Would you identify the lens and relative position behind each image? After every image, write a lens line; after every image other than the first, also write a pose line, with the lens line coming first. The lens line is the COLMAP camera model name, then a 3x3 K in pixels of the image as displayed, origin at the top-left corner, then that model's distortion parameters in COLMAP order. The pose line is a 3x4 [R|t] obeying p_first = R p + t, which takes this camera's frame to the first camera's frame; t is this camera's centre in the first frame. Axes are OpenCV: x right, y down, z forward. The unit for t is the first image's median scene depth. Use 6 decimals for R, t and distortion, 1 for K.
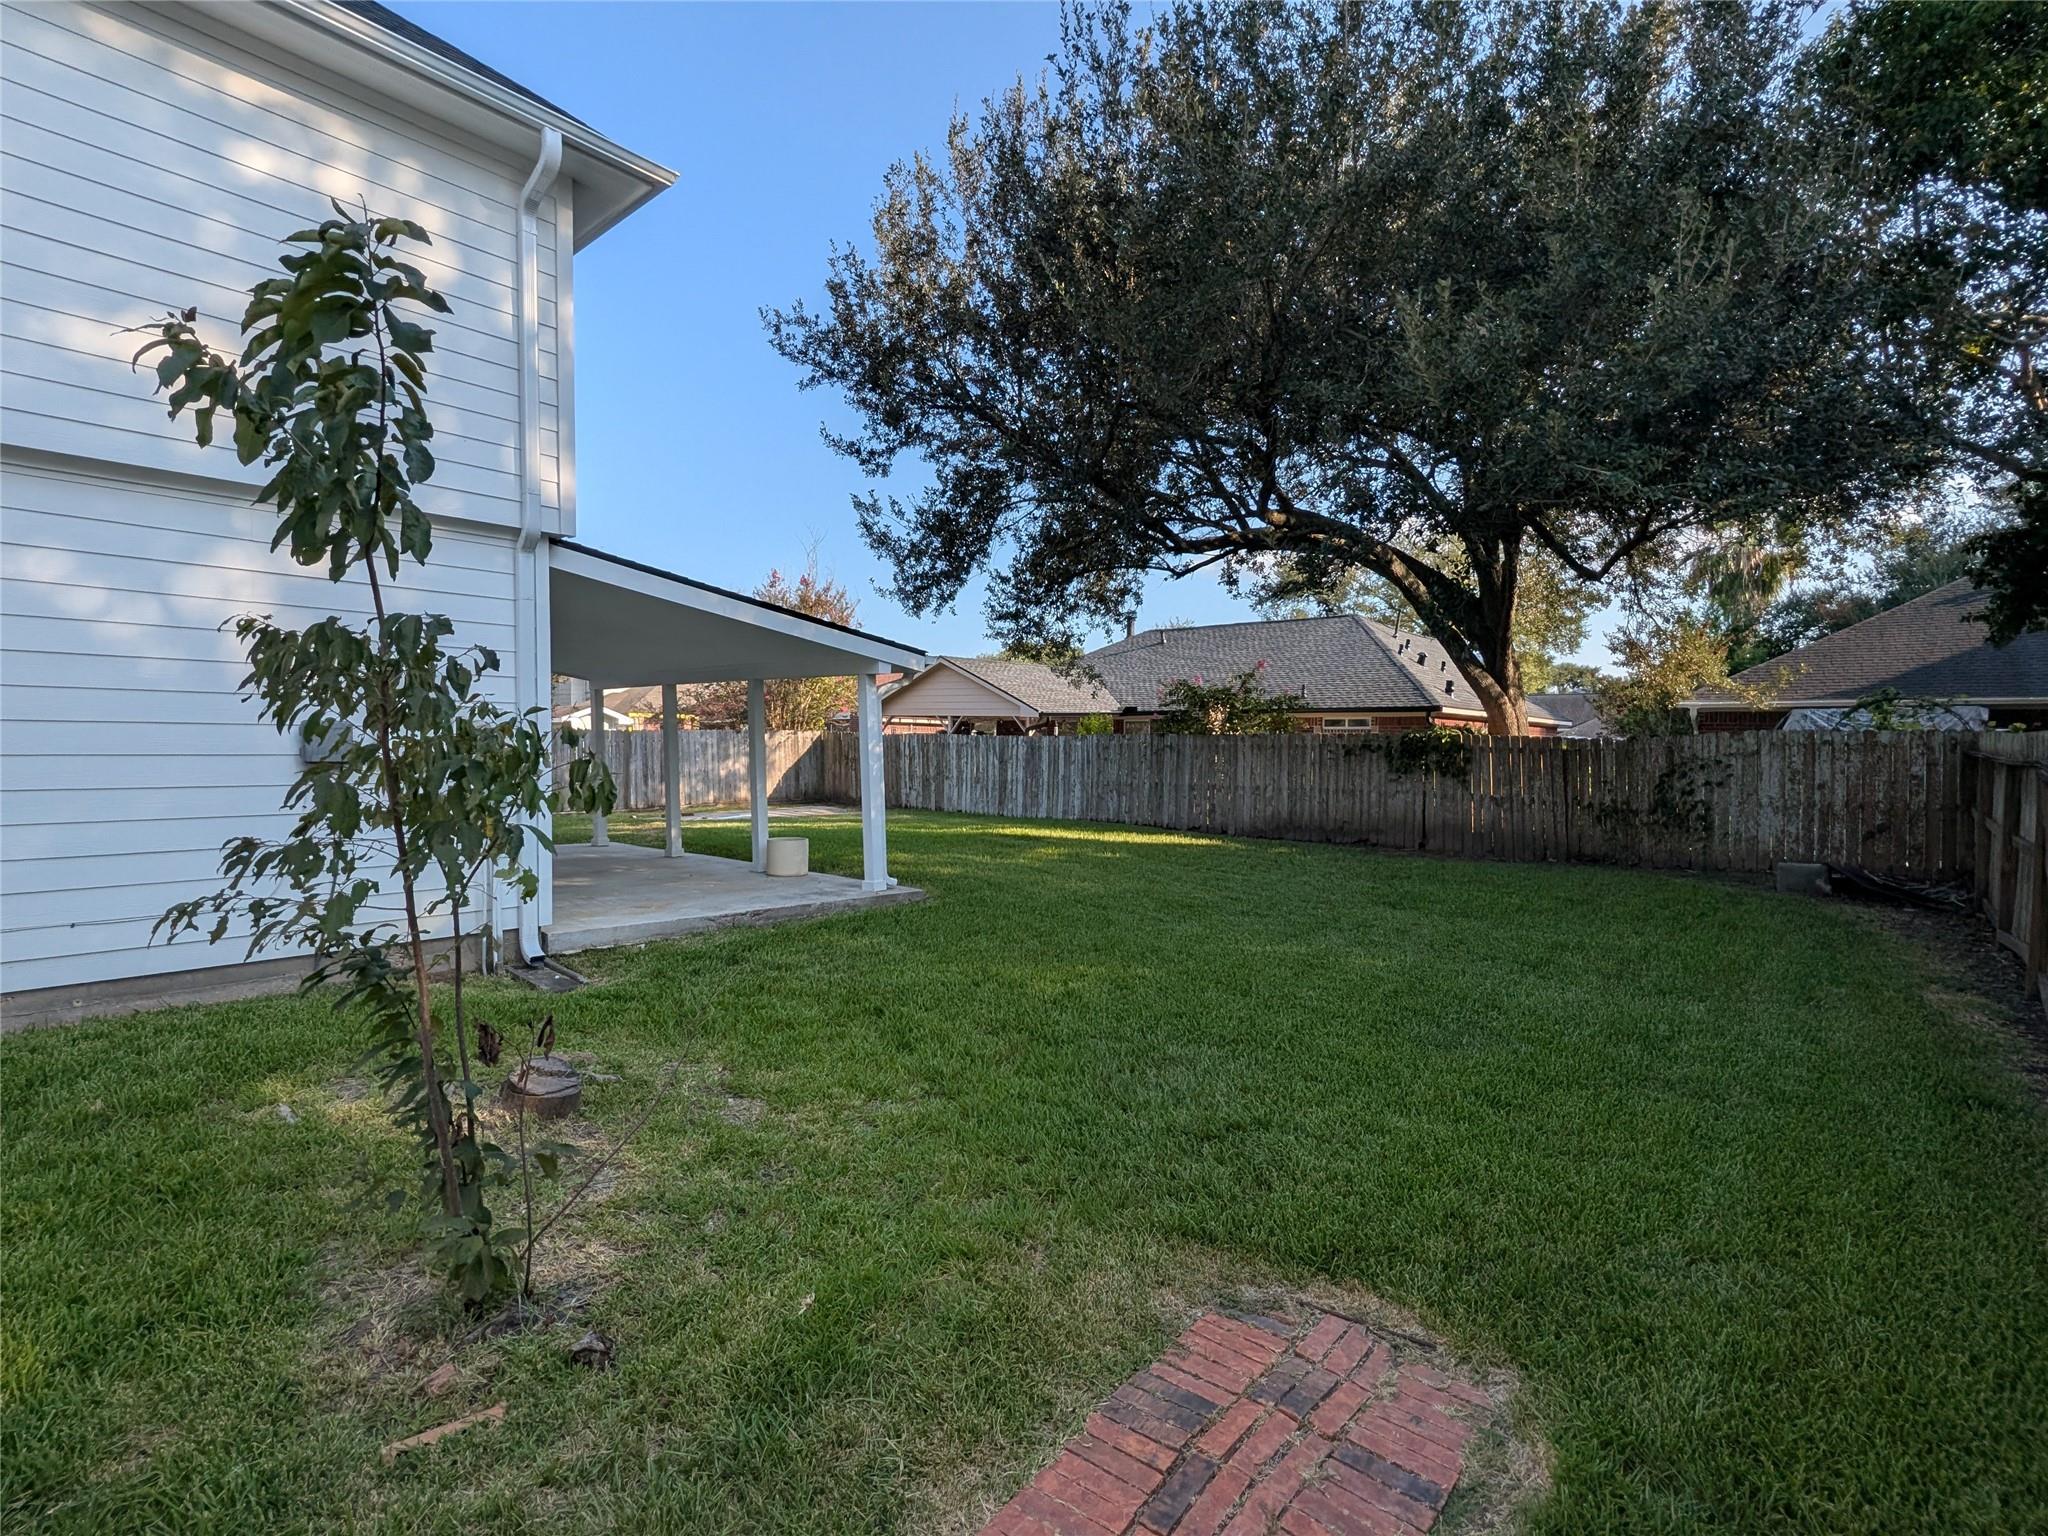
lens RADIAL K [[968.2, 0, 1024.6], [0, 968.2, 769.8], [0, 0, 1]] dist [-0.001204, -0.000083]
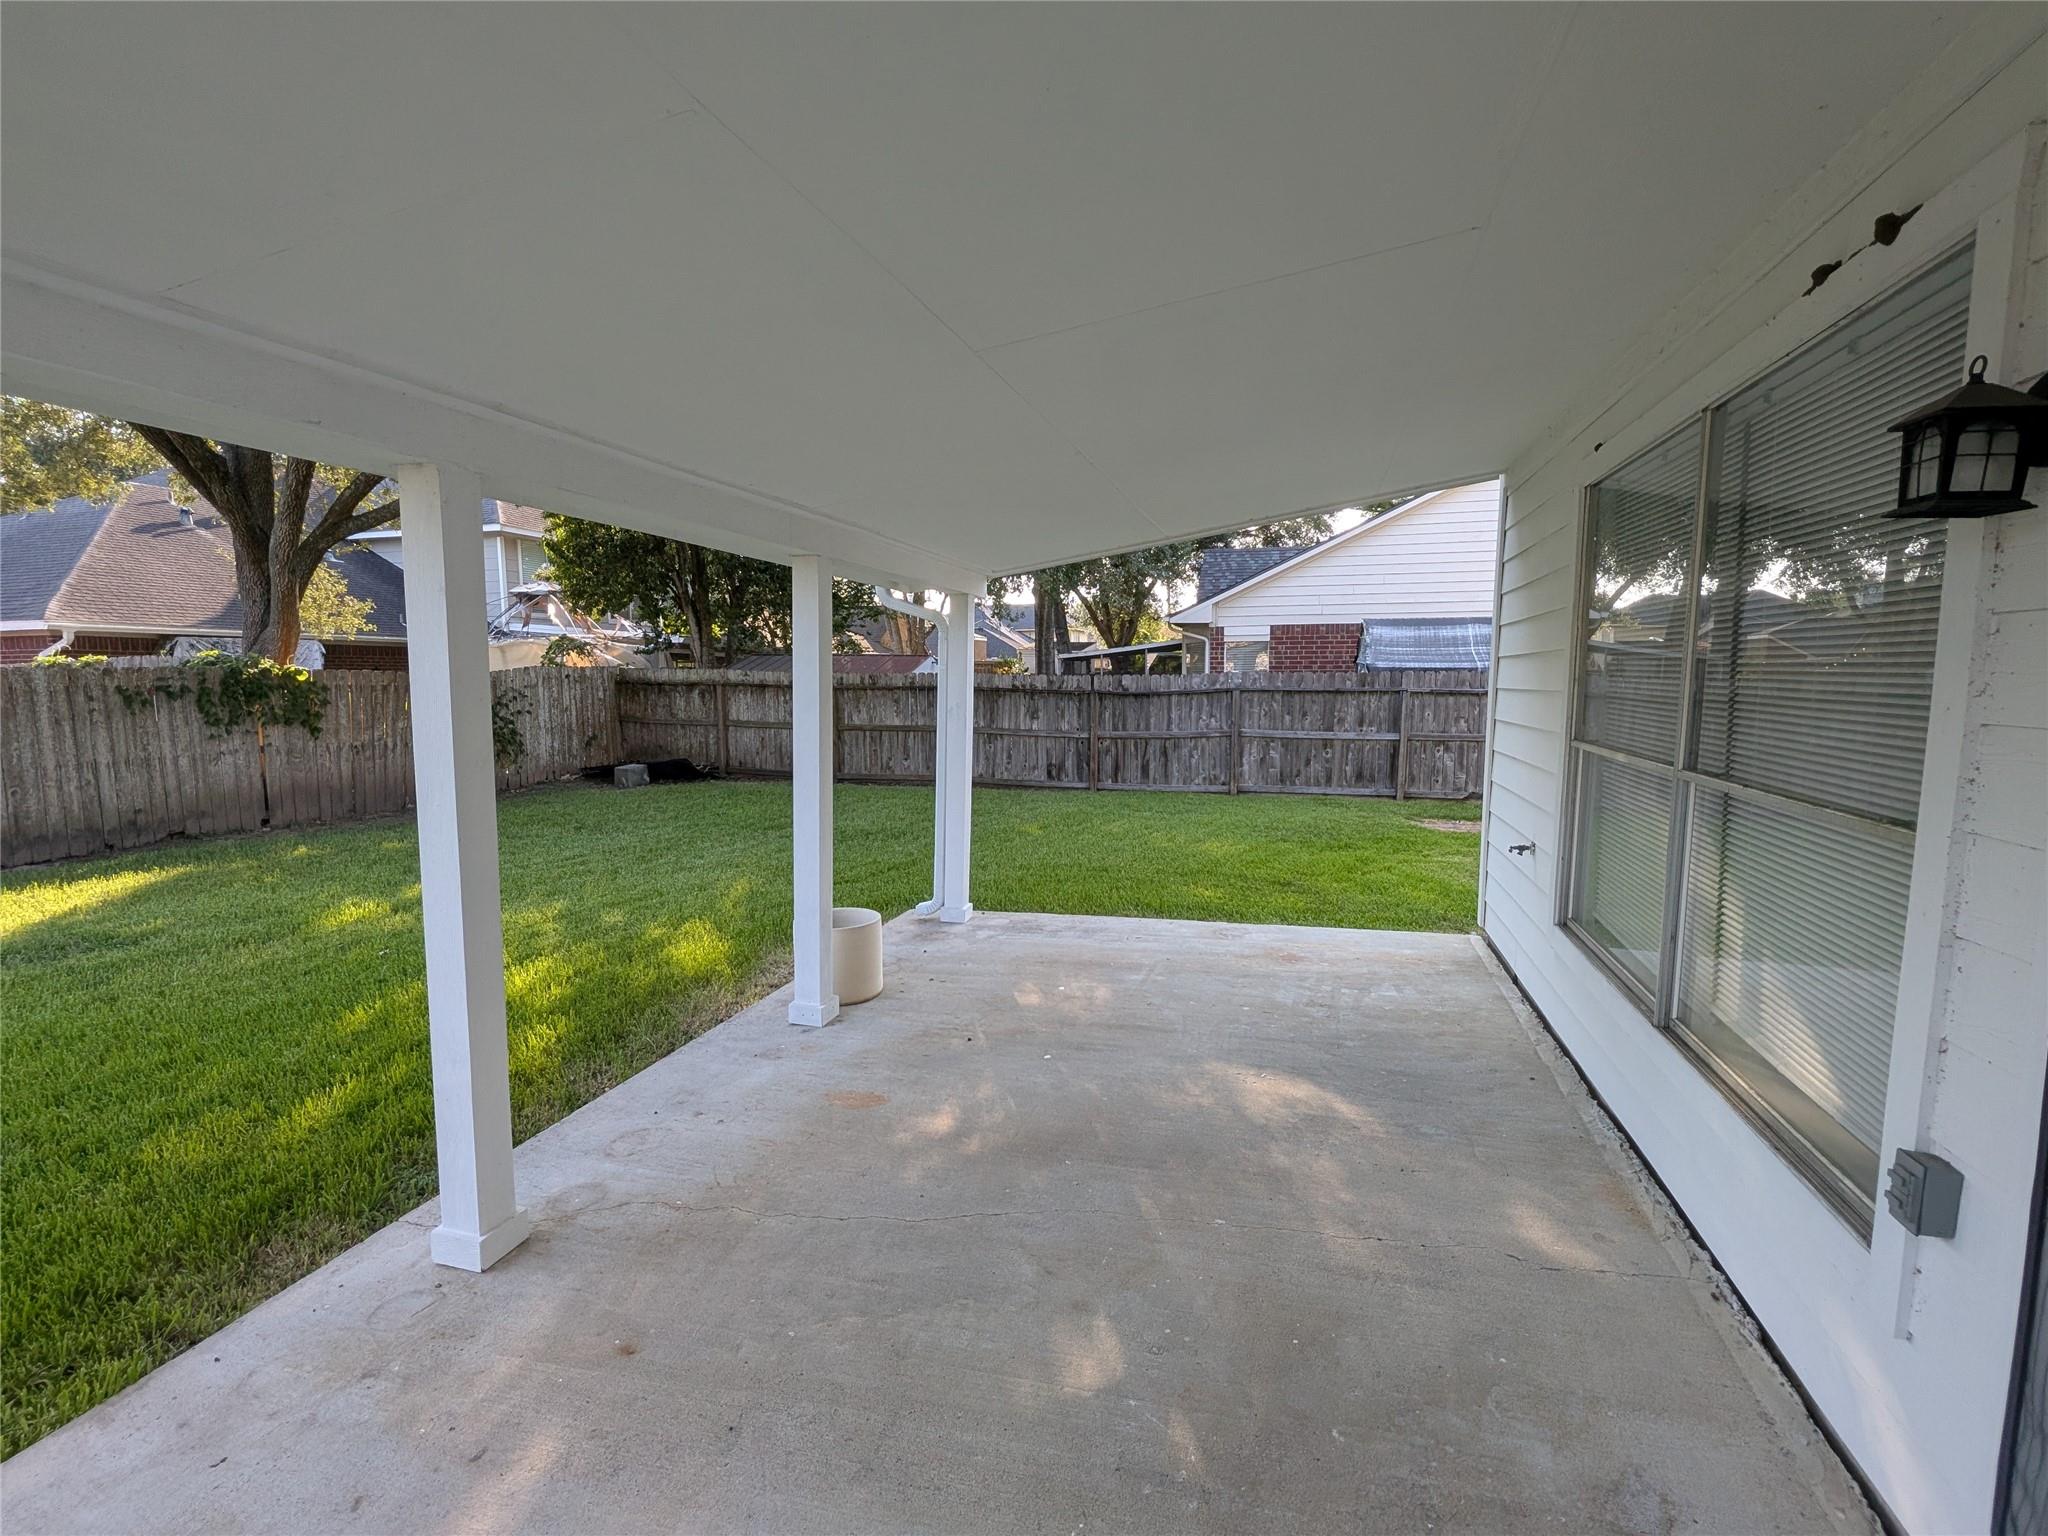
lens RADIAL K [[968.2, 0, 1023.5], [0, 968.2, 767.0], [0, 0, 1]] dist [-0.001204, -0.000083]
pose [[-0.406210, -0.099253, 0.908373, -0.523386], [0.023876, 0.992591, 0.119132, -0.039938], [-0.913468, 0.070081, -0.400831, 0.825209]]
